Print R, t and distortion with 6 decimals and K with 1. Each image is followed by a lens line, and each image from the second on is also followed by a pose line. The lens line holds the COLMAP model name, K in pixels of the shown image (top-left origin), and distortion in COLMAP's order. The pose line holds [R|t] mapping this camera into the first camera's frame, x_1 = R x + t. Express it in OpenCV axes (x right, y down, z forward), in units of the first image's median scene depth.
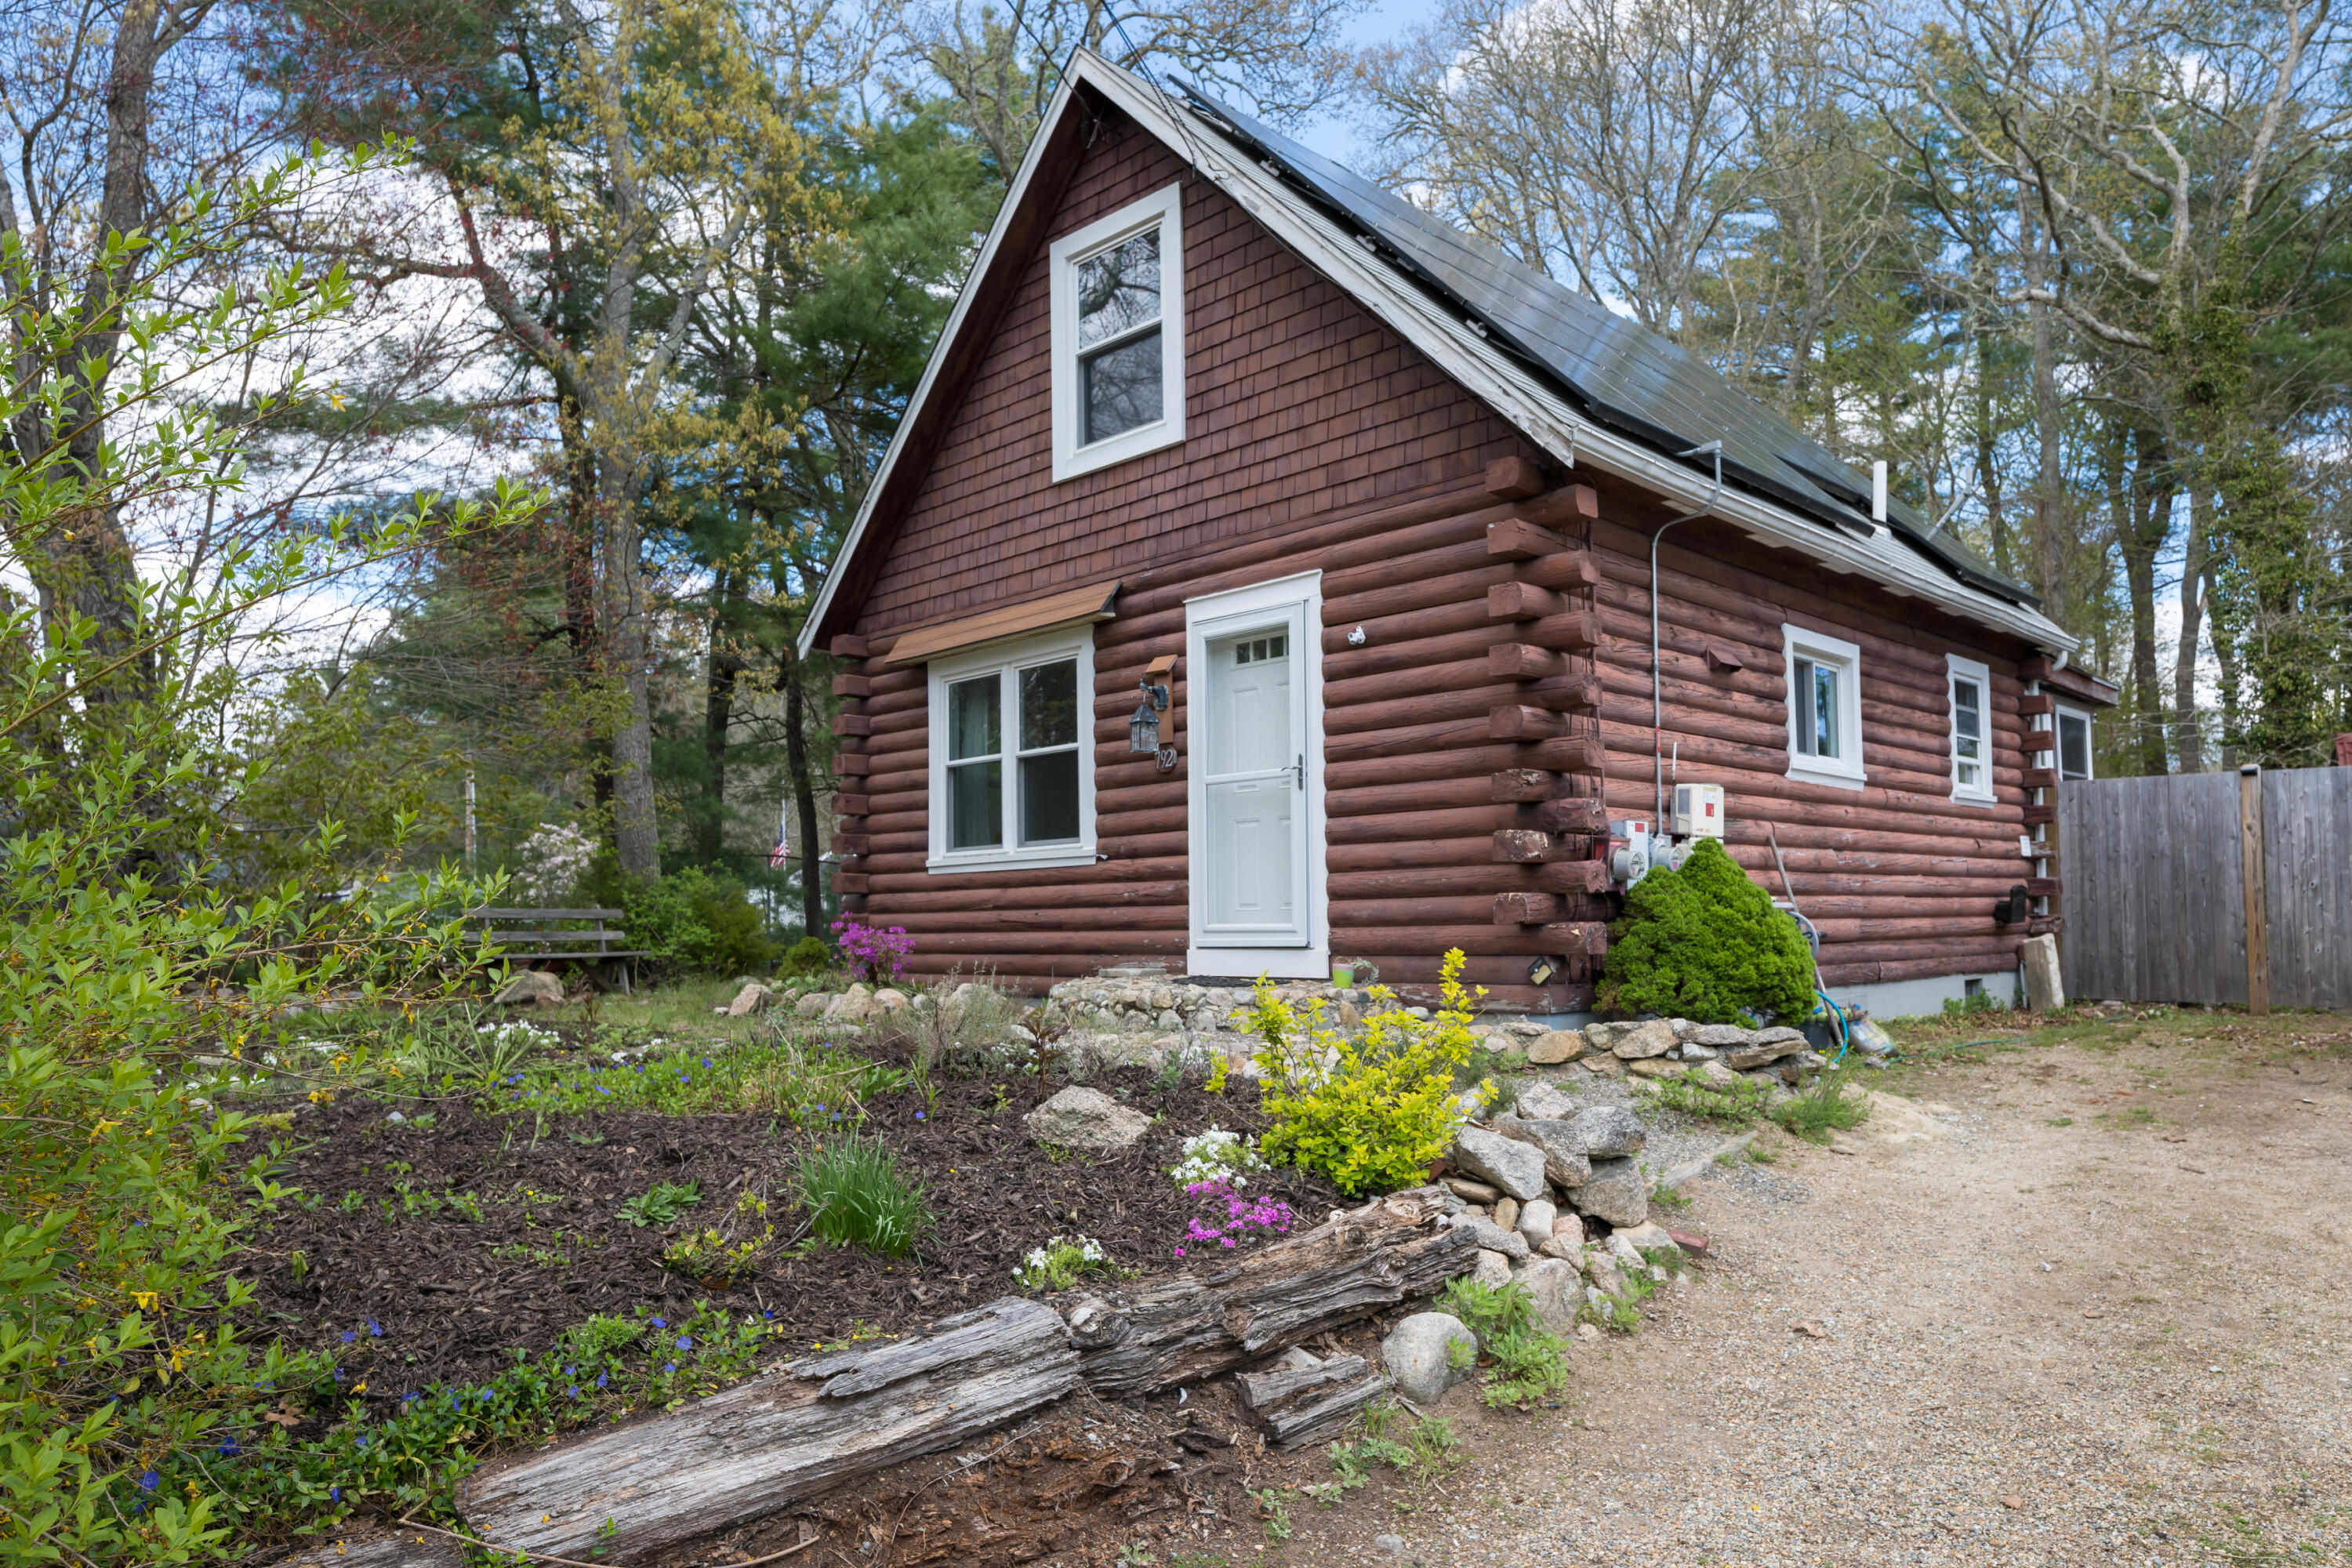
lens RADIAL K [[1491.1, 0, 1216.5], [0, 1491.1, 847.2], [0, 0, 1]] dist [0.002505, 0.000305]
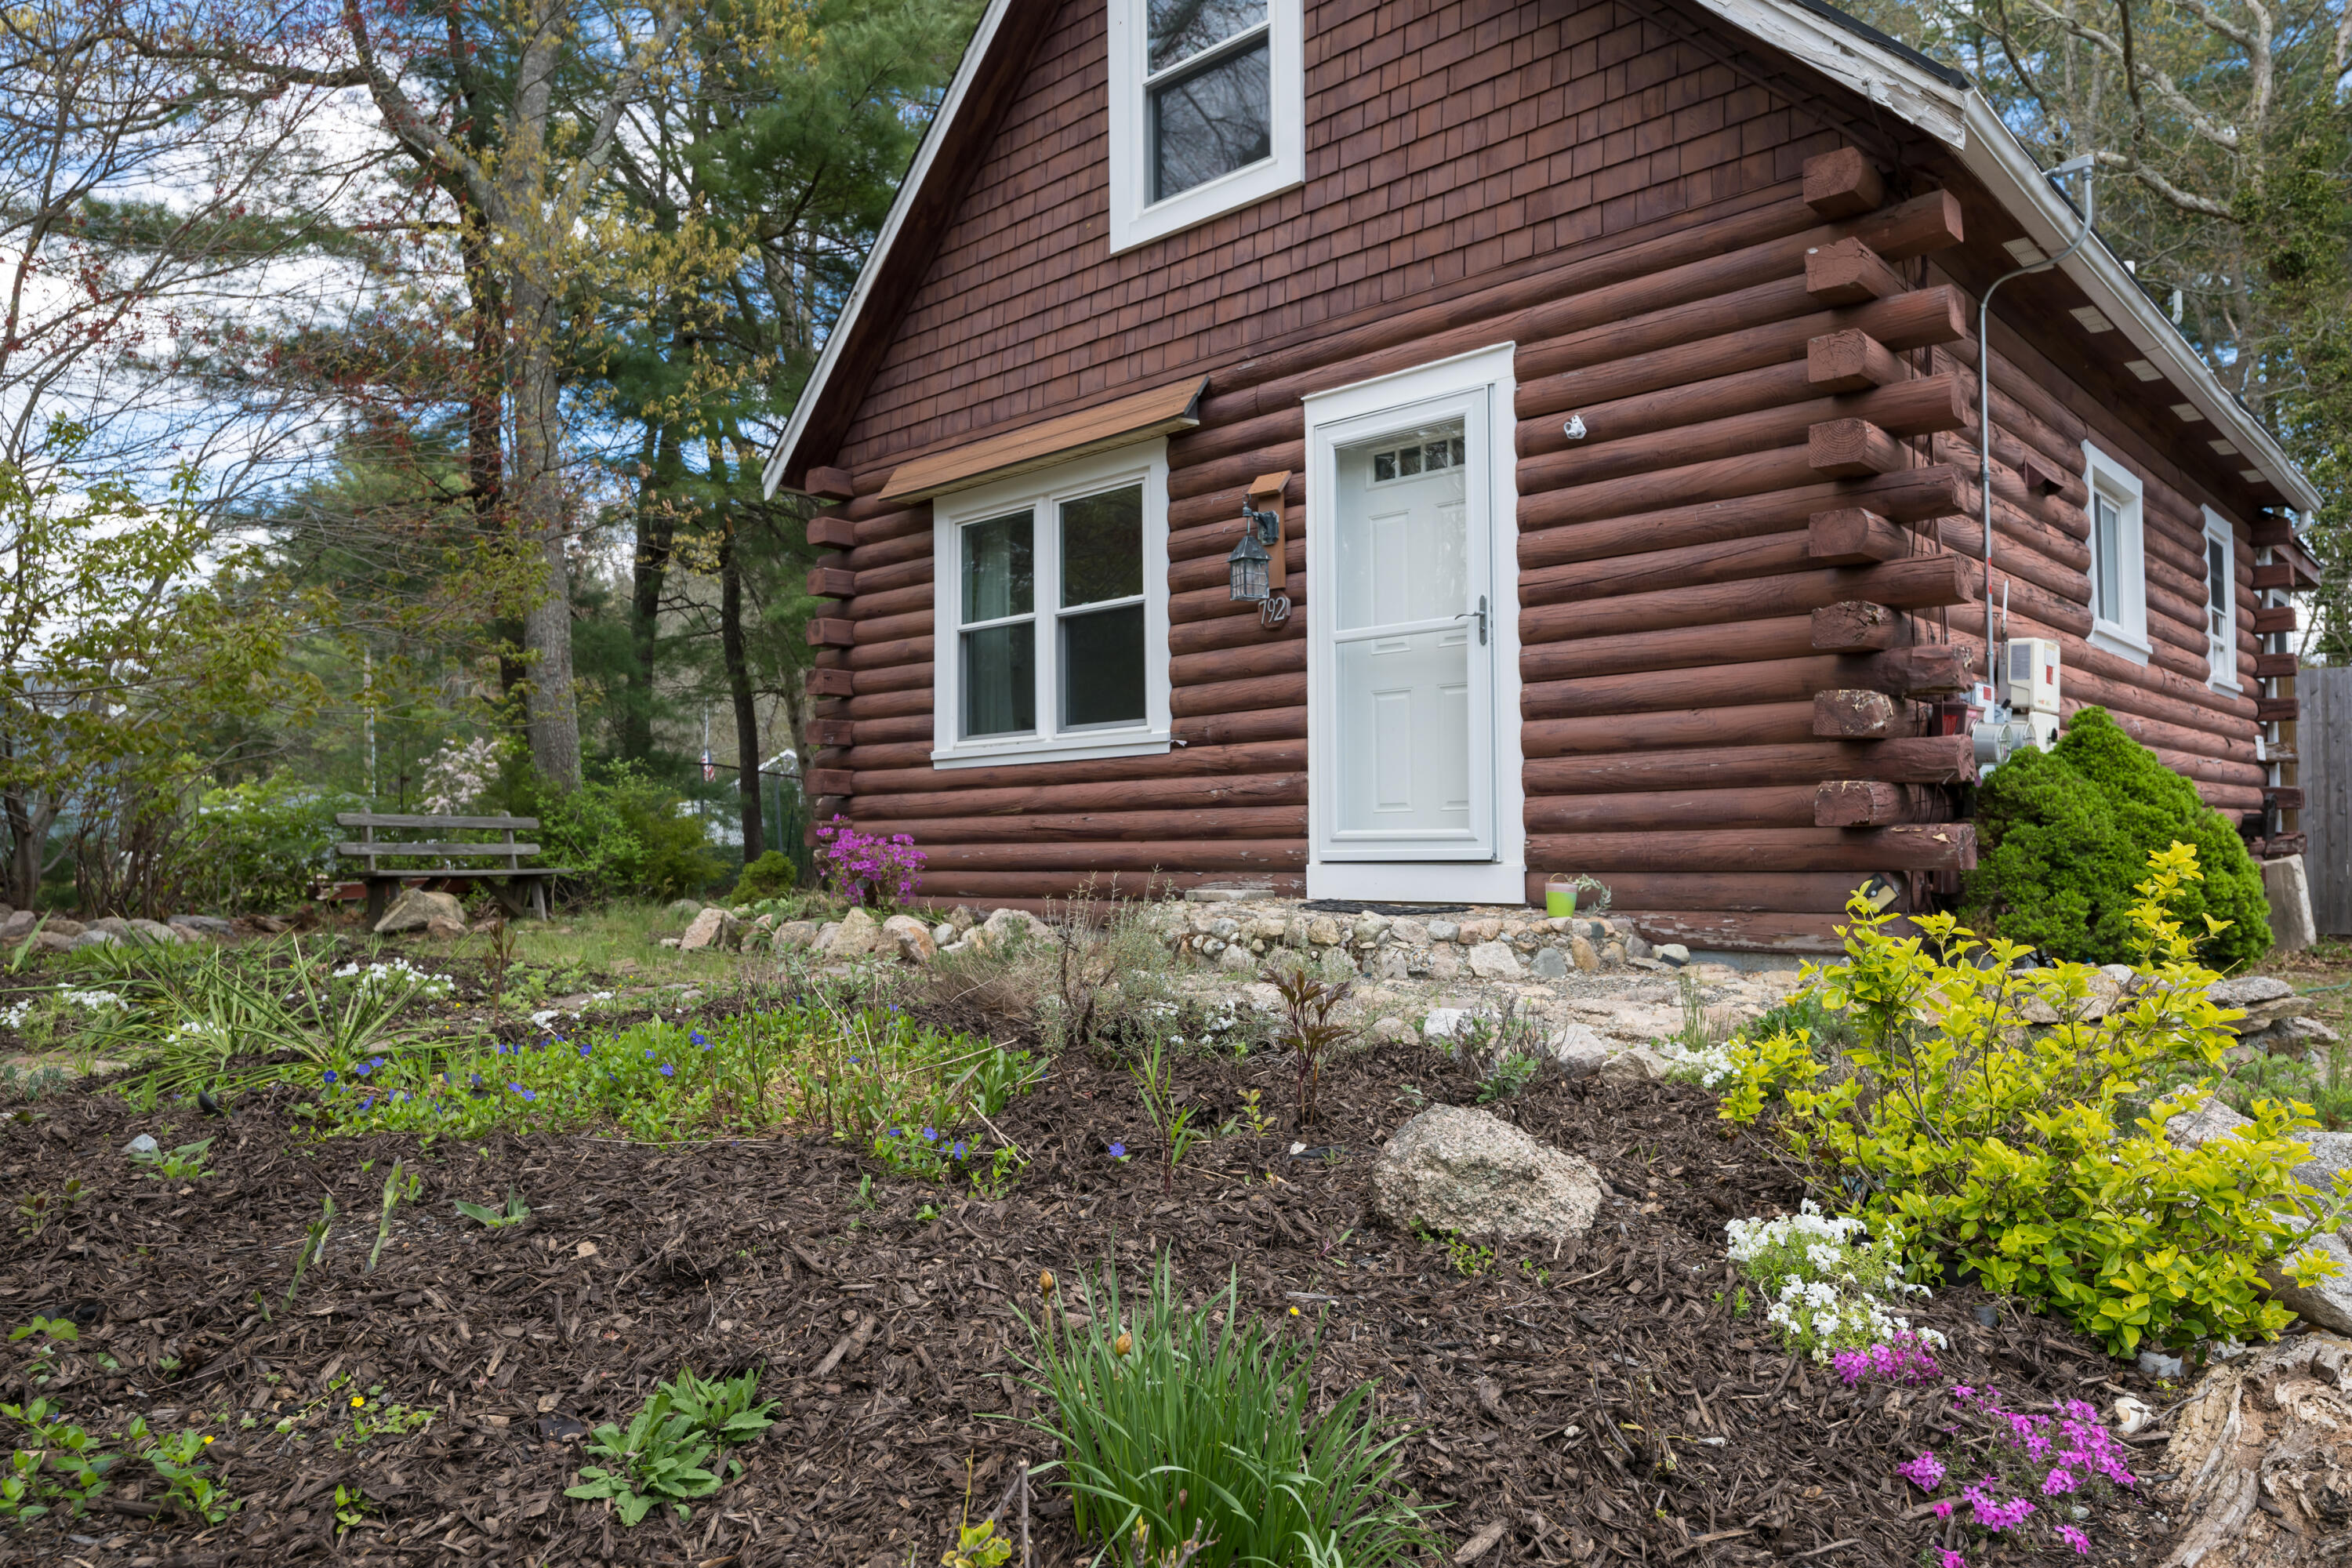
lens RADIAL K [[1526.1, 0, 1174.0], [0, 1526.1, 788.1], [0, 0, 1]] dist [0.002908, 0.001047]
pose [[0.999787, 0.006067, 0.019744, -0.097380], [-0.006273, 0.999926, 0.010408, 0.022006], [-0.019679, -0.010529, 0.999751, 0.230359]]
